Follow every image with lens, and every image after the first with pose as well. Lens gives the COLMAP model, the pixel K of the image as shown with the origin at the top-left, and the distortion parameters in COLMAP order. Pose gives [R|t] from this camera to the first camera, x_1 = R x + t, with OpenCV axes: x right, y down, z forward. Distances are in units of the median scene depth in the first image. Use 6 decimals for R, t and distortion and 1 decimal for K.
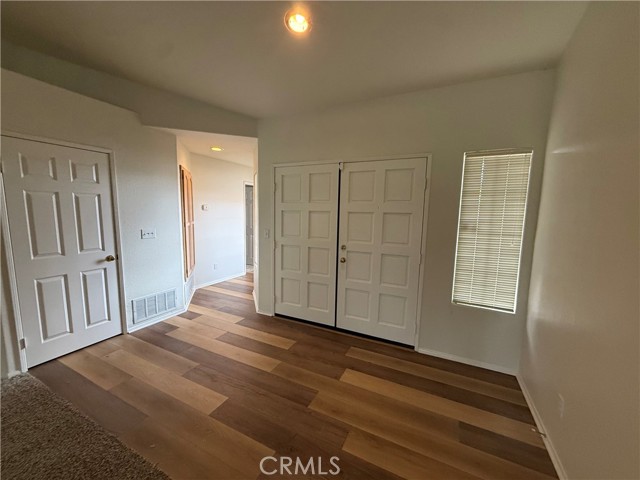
lens RADIAL K [[259.9, 0, 320.0], [0, 259.9, 240.0], [0, 0, 1]] dist [0.002863, 0.000237]
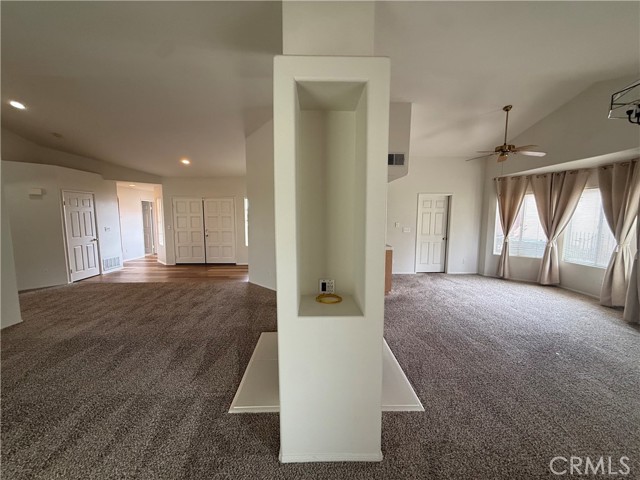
lens RADIAL K [[259.9, 0, 320.0], [0, 259.9, 240.0], [0, 0, 1]] dist [0.002863, 0.000237]
pose [[0.887972, -0.065366, 0.455228, -0.089196], [0.072944, 0.997336, 0.000921, 0.191815], [-0.454076, 0.032388, 0.890374, -1.698943]]
